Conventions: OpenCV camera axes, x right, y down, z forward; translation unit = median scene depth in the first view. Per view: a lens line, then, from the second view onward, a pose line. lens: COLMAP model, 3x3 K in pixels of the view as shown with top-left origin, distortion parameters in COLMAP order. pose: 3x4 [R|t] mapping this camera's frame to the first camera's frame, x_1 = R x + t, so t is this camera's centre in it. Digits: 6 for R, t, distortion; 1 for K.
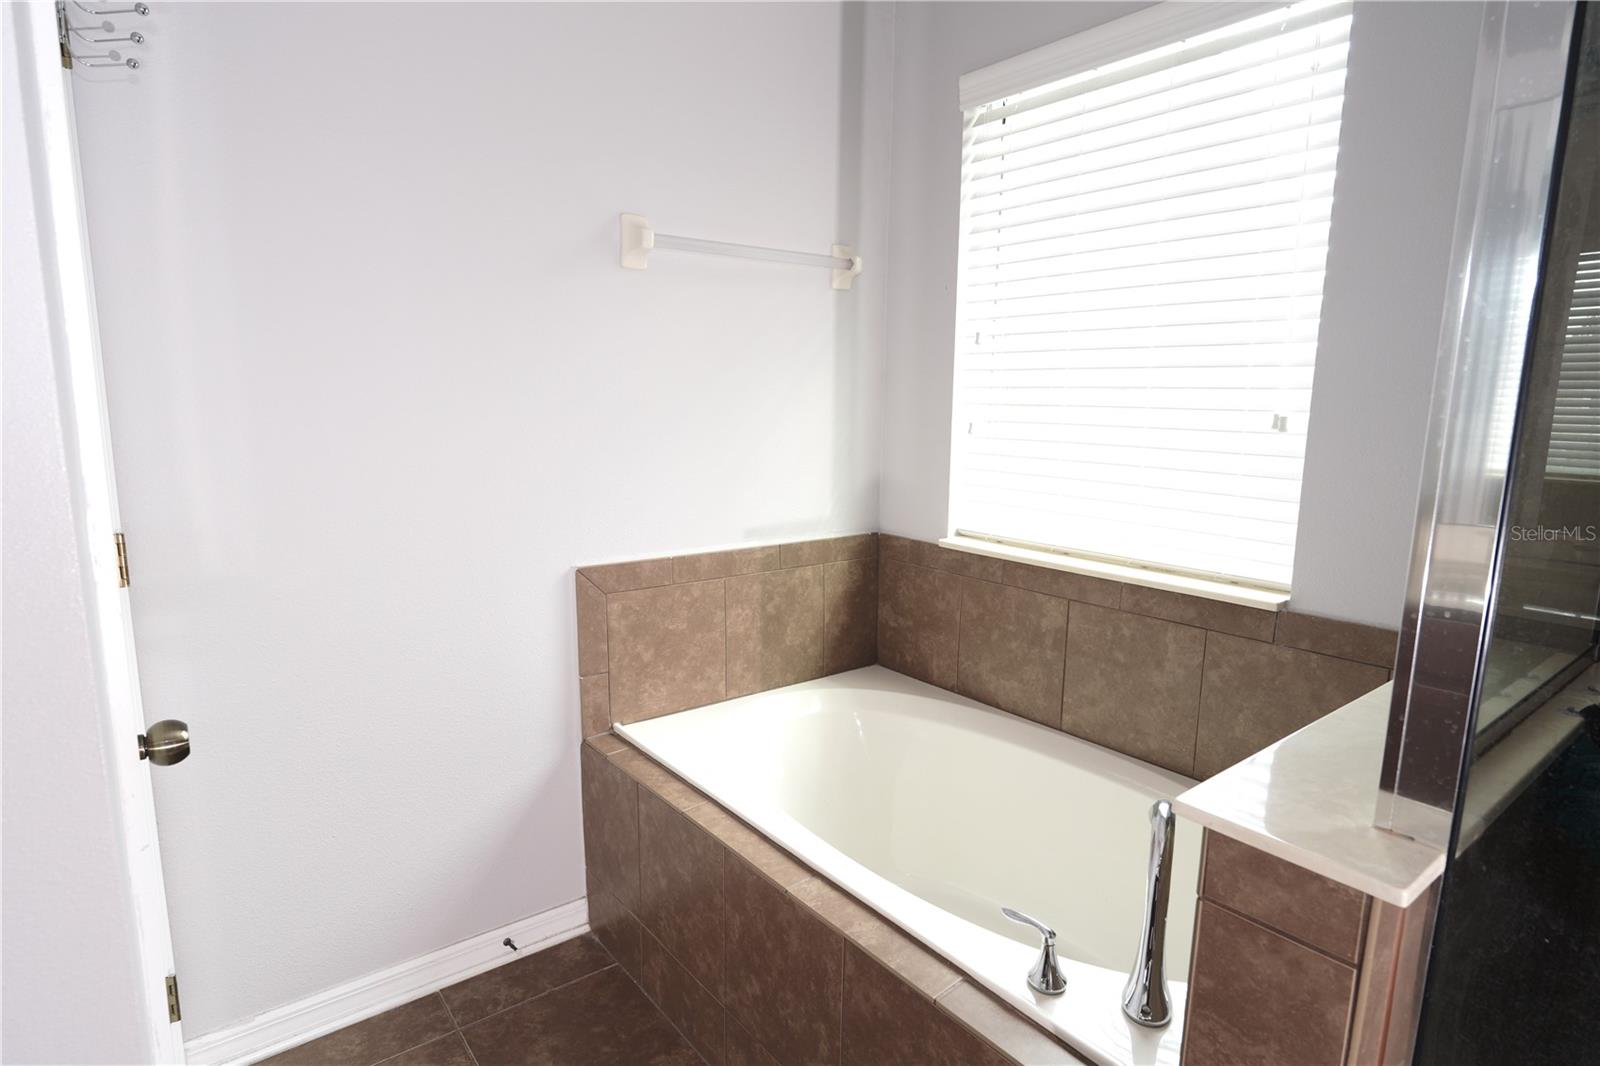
lens RADIAL K [[879.2, 0, 816.6], [0, 879.2, 539.7], [0, 0, 1]] dist [0.001869, -0.000280]
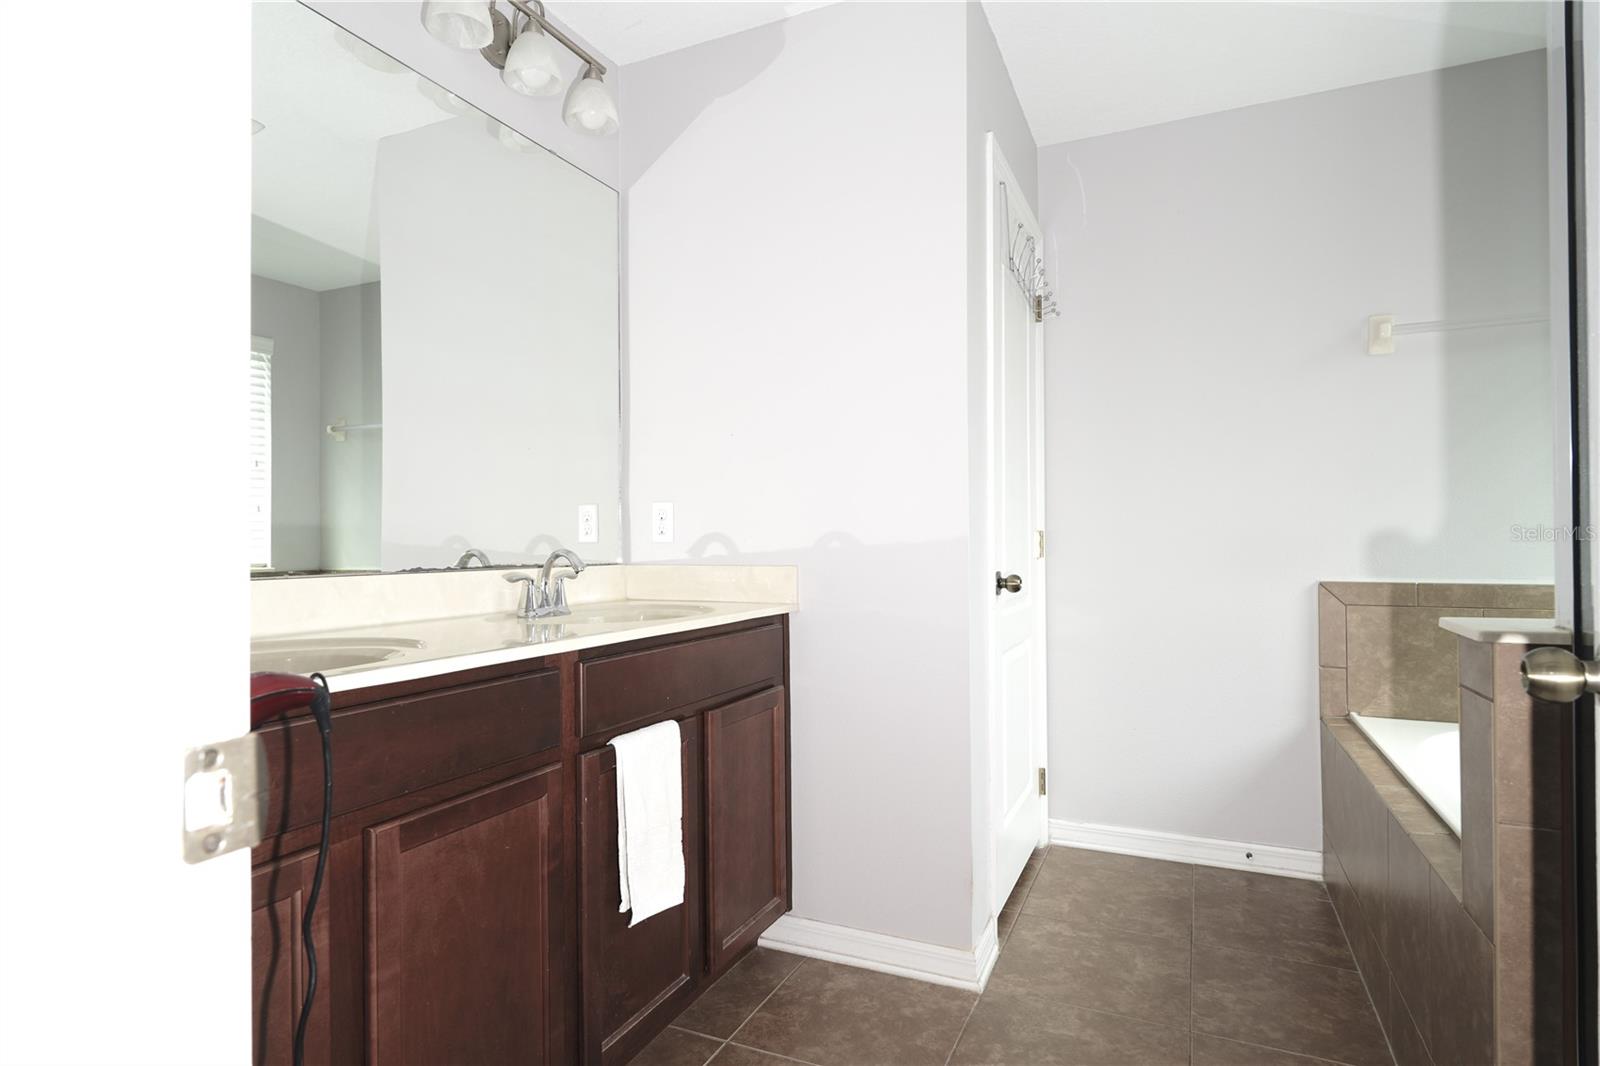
lens RADIAL K [[879.2, 0, 794.3], [0, 879.2, 536.5], [0, 0, 1]] dist [0.001869, -0.000280]
pose [[0.454255, -0.025808, -0.890498, 0.528826], [-0.137913, 0.985493, -0.098913, 0.197303], [0.880132, 0.167743, 0.444106, -0.286506]]
